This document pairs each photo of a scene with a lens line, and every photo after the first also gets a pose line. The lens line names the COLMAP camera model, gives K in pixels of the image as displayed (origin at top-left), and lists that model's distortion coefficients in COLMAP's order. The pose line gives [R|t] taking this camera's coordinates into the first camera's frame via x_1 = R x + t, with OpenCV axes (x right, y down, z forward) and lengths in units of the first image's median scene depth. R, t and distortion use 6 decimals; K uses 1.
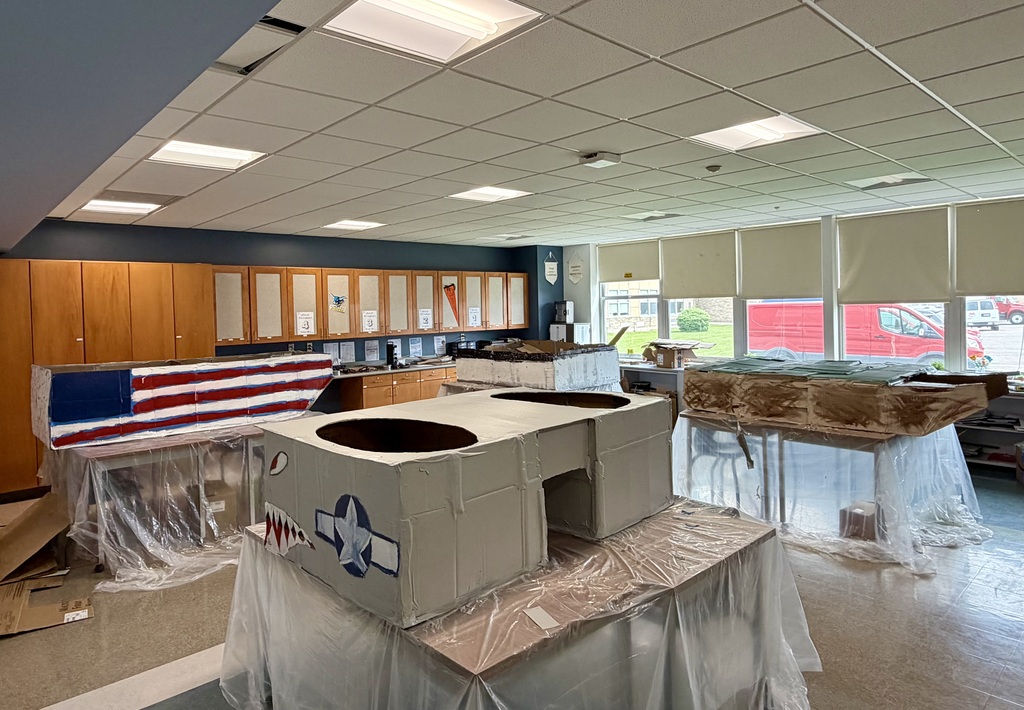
lens RADIAL K [[615.1, 0, 512.0], [0, 615.1, 355.0], [0, 0, 1]] dist [-0.000625, -0.000054]
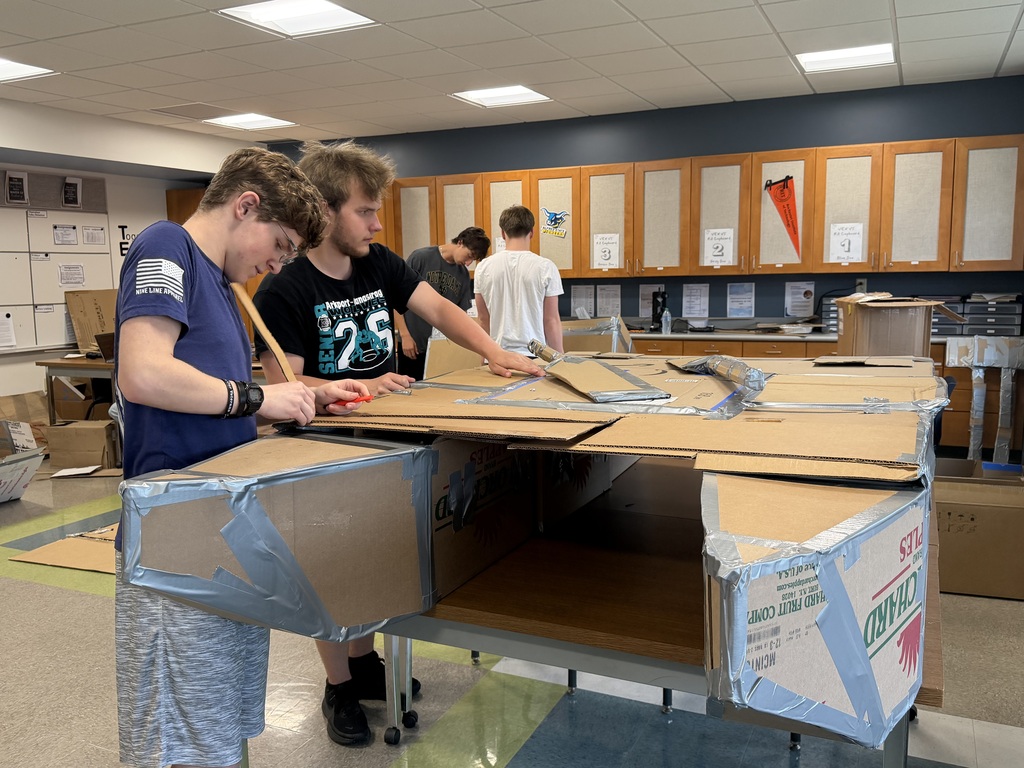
lens RADIAL K [[897.7, 0, 512.0], [0, 897.7, 384.0], [0, 0, 1]] dist [0.010430, -0.018684]
pose [[0.367091, 0.137547, -0.919959, 0.522859], [-0.058346, 0.990464, 0.124807, -0.027239], [0.928353, 0.007860, 0.371616, 0.525352]]
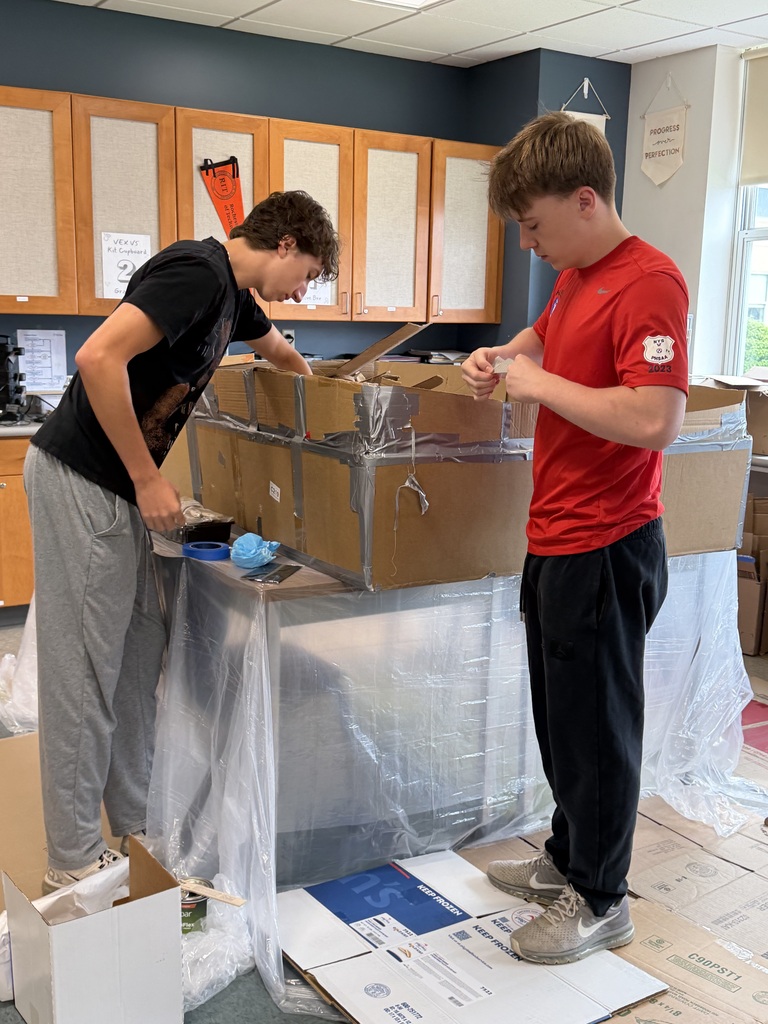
lens RADIAL K [[1108.9, 0, 384.0], [0, 1108.9, 512.0], [0, 0, 1]] dist [0.142418, -0.337377]
pose [[0.979495, 0.080470, -0.184701, 0.096306], [-0.061167, 0.992275, 0.107933, -0.005638], [0.191960, -0.094422, 0.976850, 0.454865]]
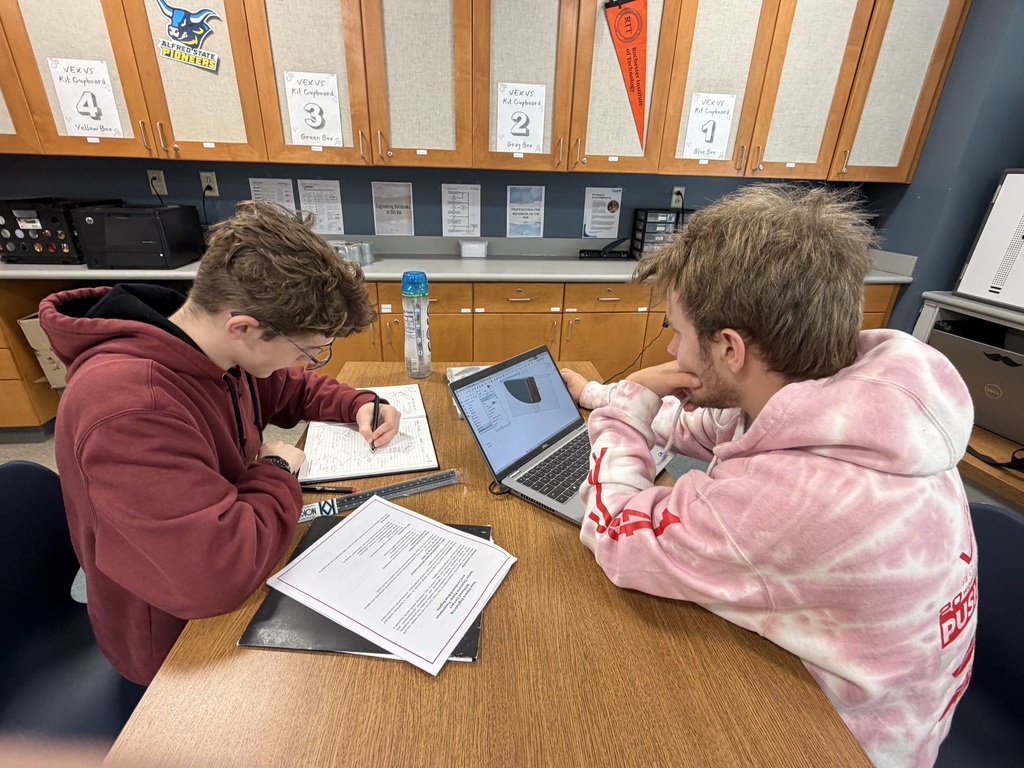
lens RADIAL K [[473.3, 0, 512.0], [0, 473.3, 384.0], [0, 0, 1]] dist [0.004052, 0.000233]
pose [[0.797733, 0.283259, -0.532341, 0.026720], [-0.094599, 0.930660, 0.353445, -0.016845], [0.595545, -0.231595, 0.769214, 0.755158]]
